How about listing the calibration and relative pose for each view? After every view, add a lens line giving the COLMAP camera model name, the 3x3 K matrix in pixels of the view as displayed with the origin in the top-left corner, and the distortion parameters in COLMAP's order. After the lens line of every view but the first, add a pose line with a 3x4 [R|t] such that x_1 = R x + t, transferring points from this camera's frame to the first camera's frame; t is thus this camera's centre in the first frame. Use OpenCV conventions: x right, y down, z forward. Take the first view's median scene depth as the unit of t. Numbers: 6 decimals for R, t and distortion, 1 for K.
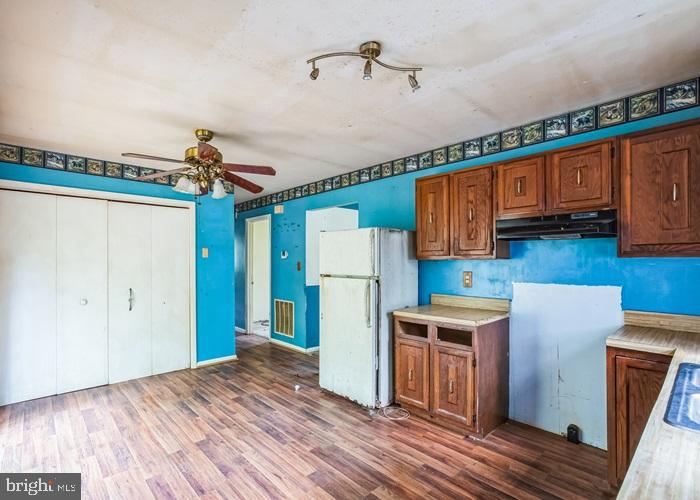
lens RADIAL K [[343.5, 0, 350.7], [0, 343.5, 244.1], [0, 0, 1]] dist [-0.002002, 0.001810]
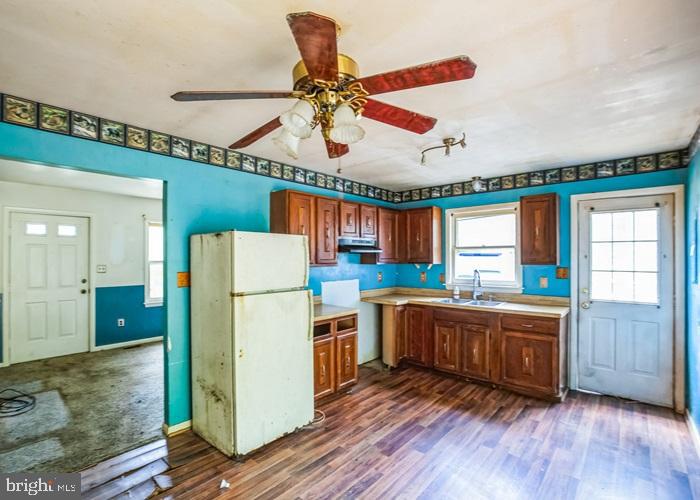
lens RADIAL K [[343.5, 0, 334.6], [0, 343.5, 266.3], [0, 0, 1]] dist [-0.002002, 0.001810]
pose [[-0.069847, -0.004946, 0.997545, -0.922906], [-0.020848, 0.999777, 0.003497, 0.036622], [-0.997340, -0.020552, -0.069934, 1.031559]]
